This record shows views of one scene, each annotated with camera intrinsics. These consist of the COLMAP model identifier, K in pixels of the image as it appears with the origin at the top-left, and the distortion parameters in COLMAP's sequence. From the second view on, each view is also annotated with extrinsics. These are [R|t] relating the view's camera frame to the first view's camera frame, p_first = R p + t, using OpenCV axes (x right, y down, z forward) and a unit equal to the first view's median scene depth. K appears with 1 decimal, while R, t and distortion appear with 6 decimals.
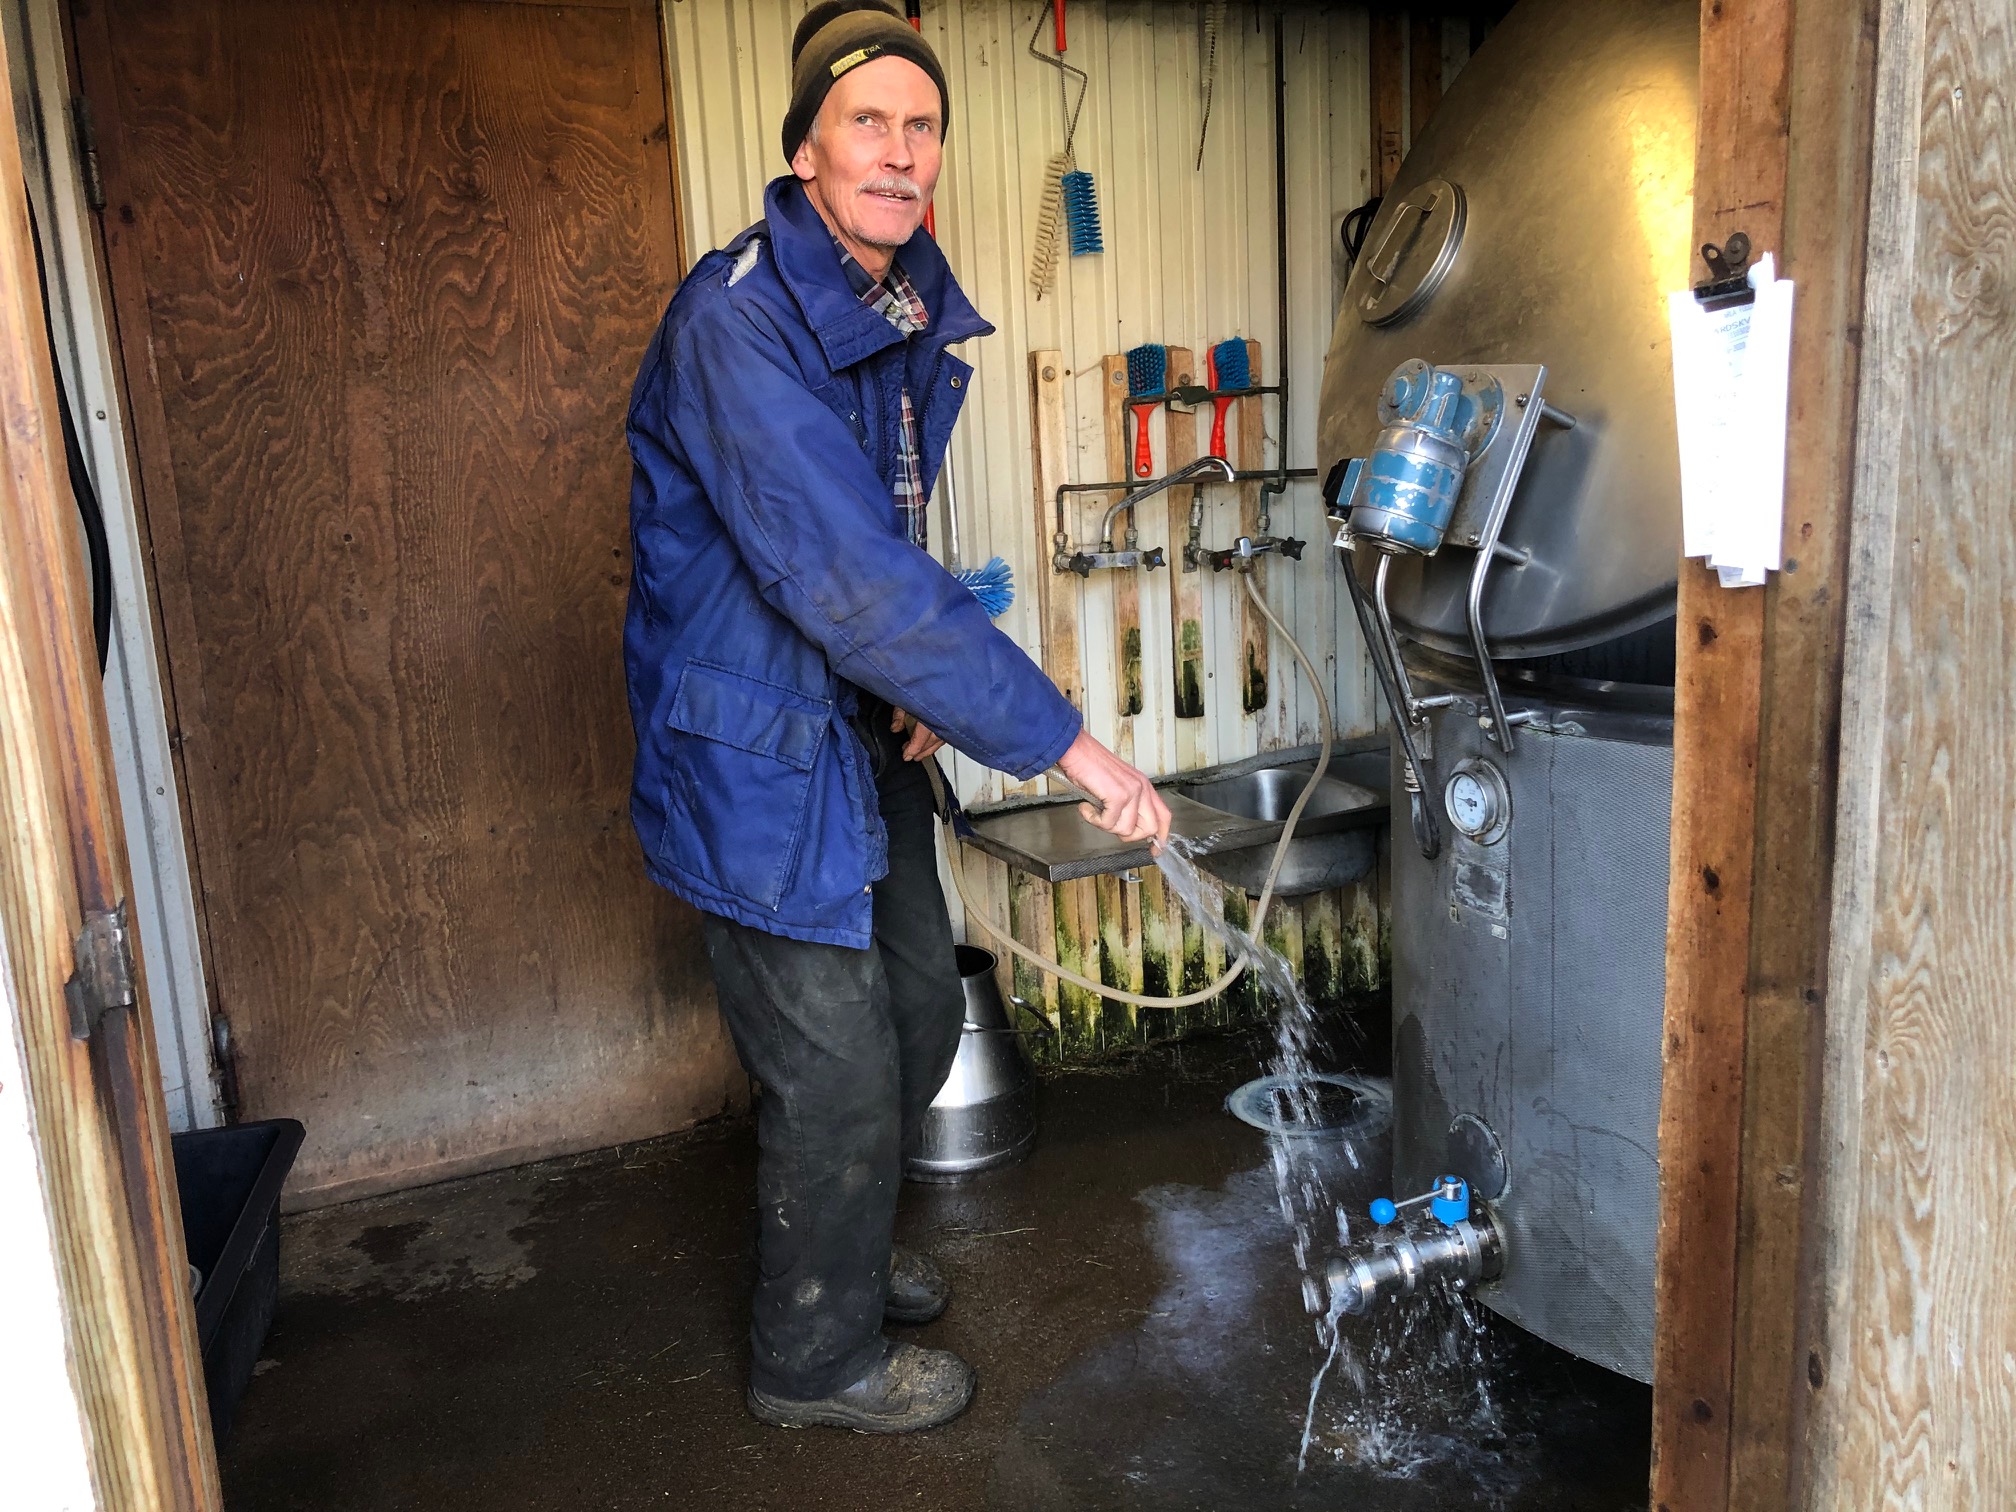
lens RADIAL K [[1643.4, 0, 1019.8], [0, 1643.4, 748.4], [0, 0, 1]] dist [0.005077, -0.024184]
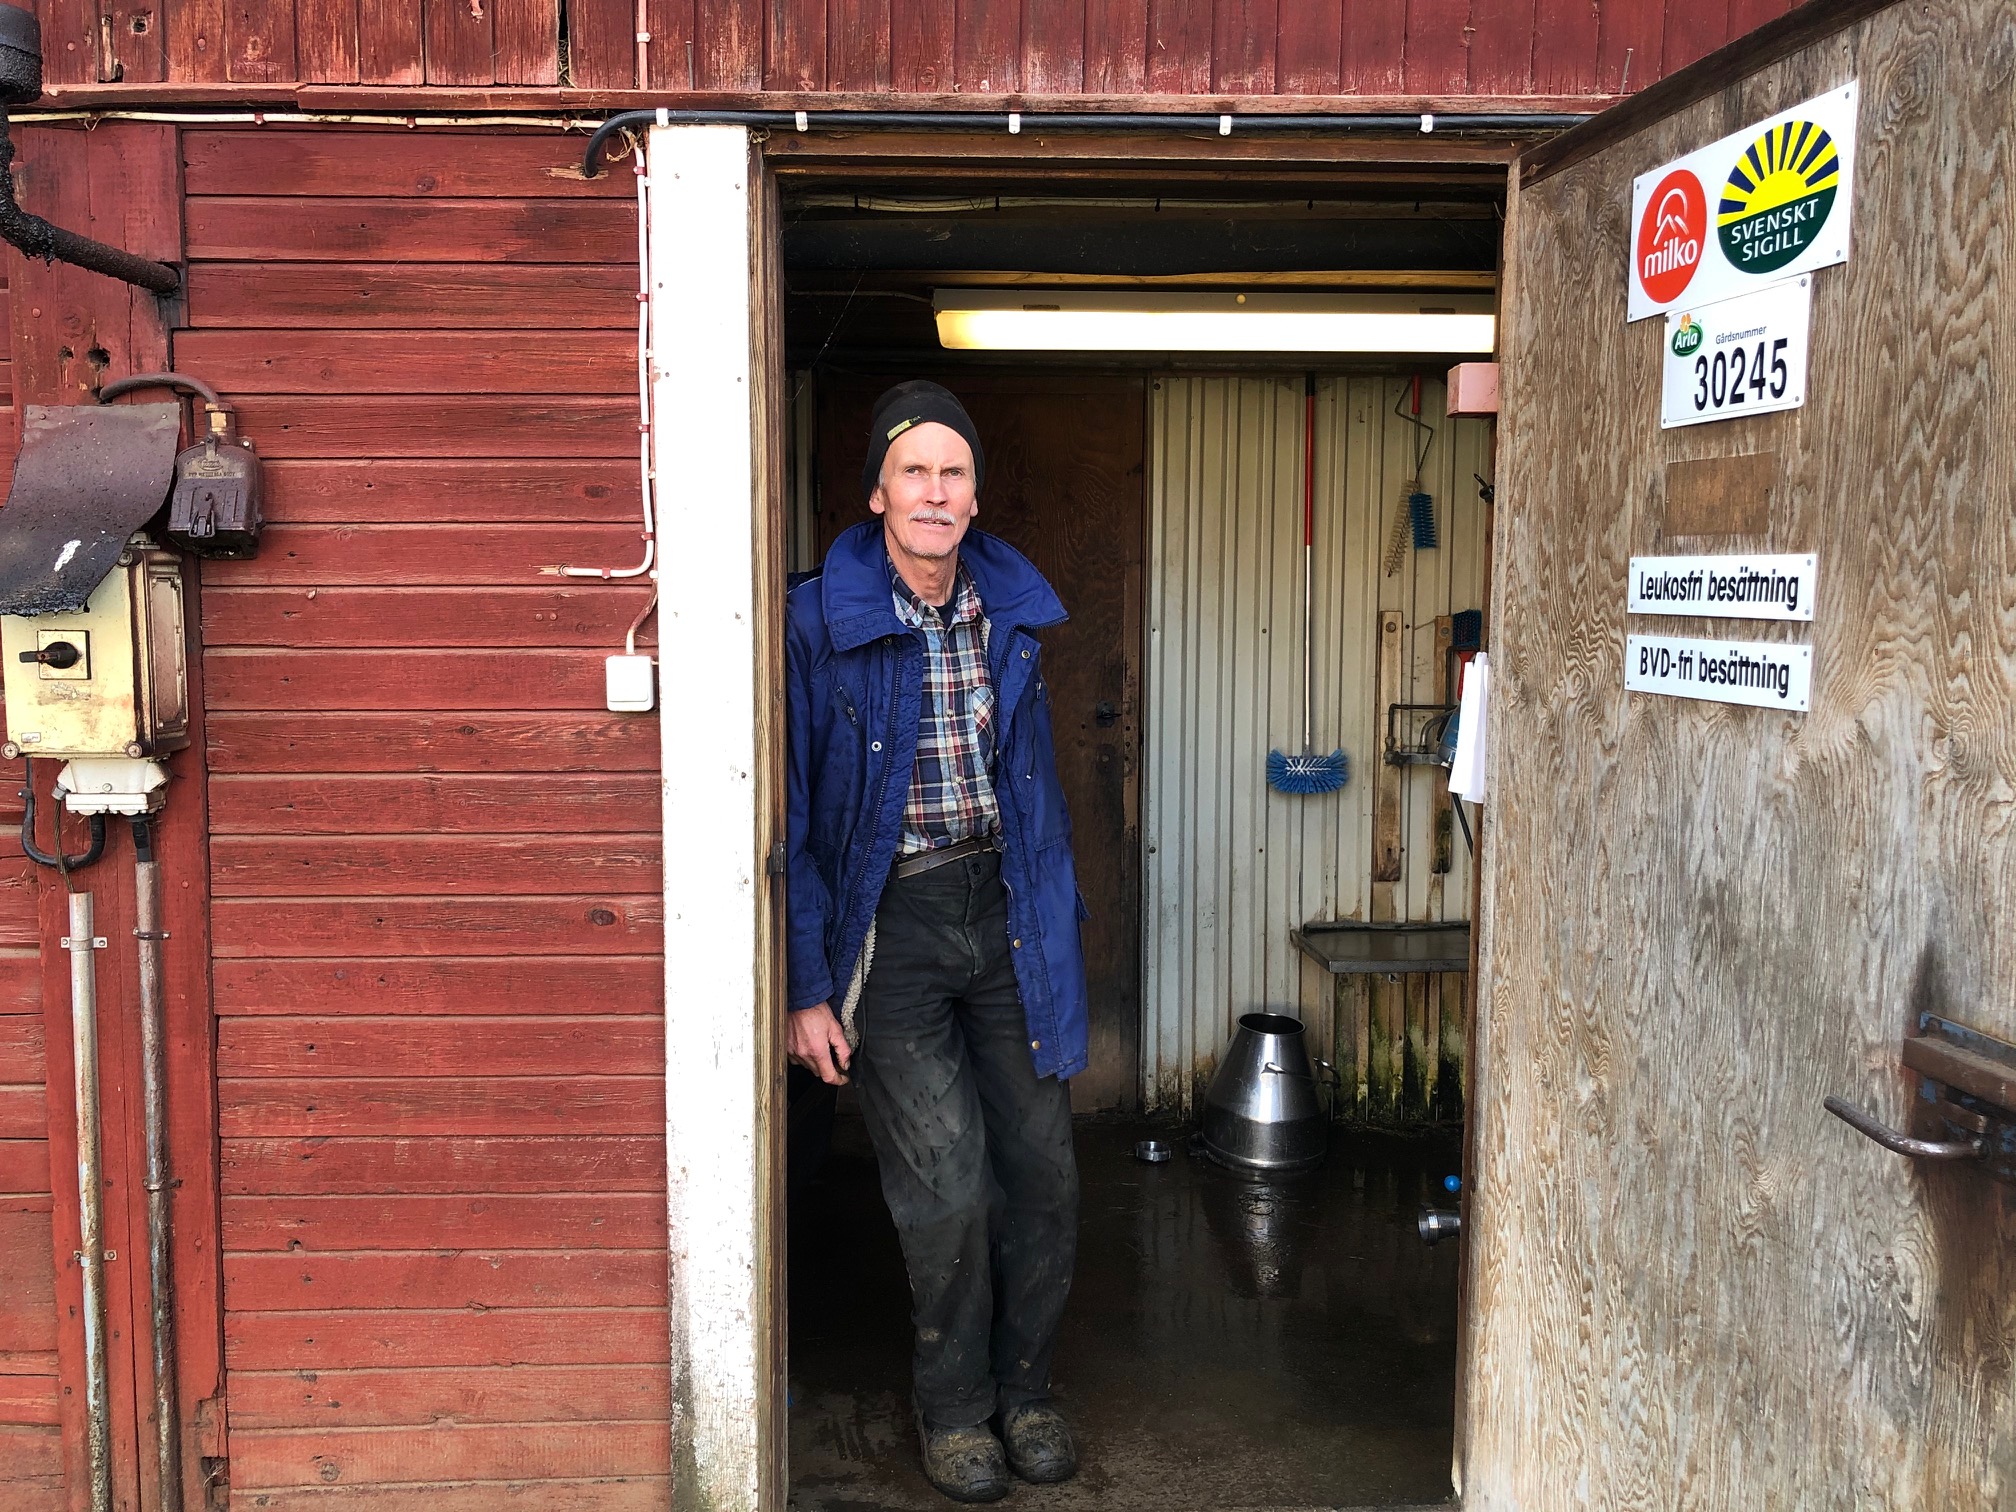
lens RADIAL K [[1643.4, 0, 1004.5], [0, 1643.4, 754.4], [0, 0, 1]] dist [0.005077, -0.024184]
pose [[0.931826, 0.092384, -0.350949, 0.218422], [-0.123881, 0.989942, -0.068331, 0.022549], [0.341106, 0.107148, 0.933898, -0.448867]]
